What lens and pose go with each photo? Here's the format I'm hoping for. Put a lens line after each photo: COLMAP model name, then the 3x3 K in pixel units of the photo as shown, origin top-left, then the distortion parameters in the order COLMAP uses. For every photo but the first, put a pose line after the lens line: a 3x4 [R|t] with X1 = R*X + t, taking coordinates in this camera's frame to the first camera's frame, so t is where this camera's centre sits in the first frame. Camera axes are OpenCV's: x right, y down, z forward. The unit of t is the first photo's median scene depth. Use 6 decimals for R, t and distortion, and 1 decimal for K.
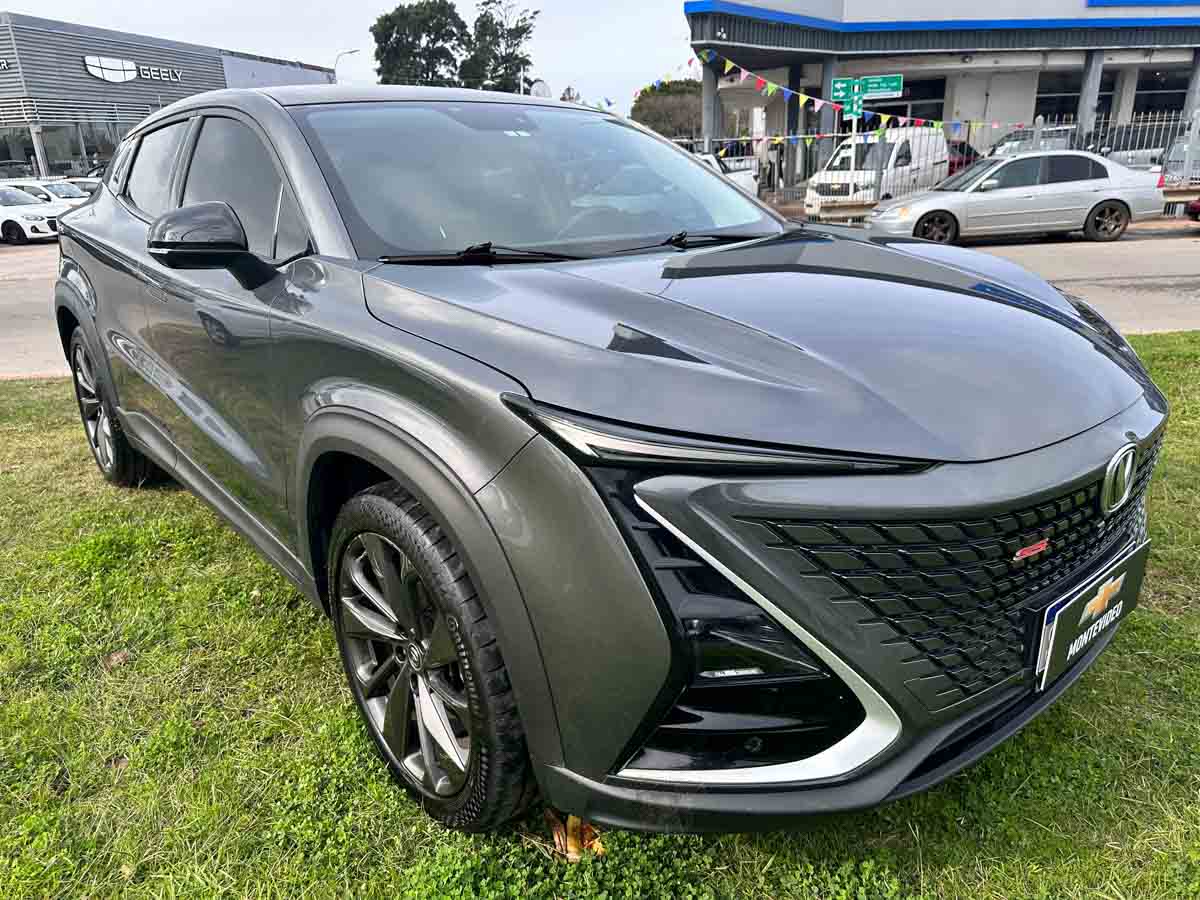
lens RADIAL K [[845.3, 0, 600.0], [0, 845.3, 450.0], [0, 0, 1]] dist [0.000643, -0.002424]
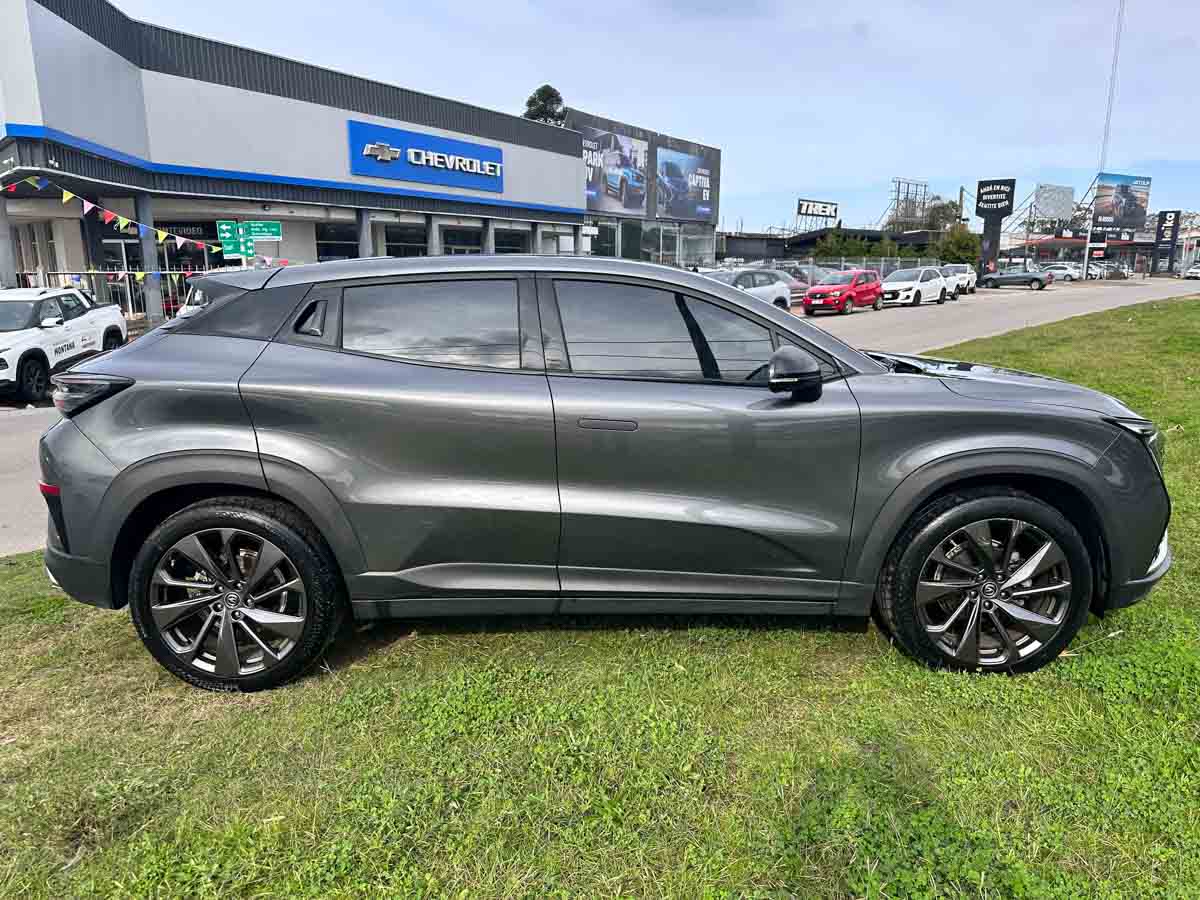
lens RADIAL K [[891.0, 0, 600.0], [0, 891.0, 450.0], [0, 0, 1]] dist [-0.059070, 0.001908]
pose [[0.601561, -0.124496, 0.789066, -0.272740], [0.242623, 0.969593, -0.031990, -0.024507], [-0.761091, 0.210689, 0.613475, 0.056553]]
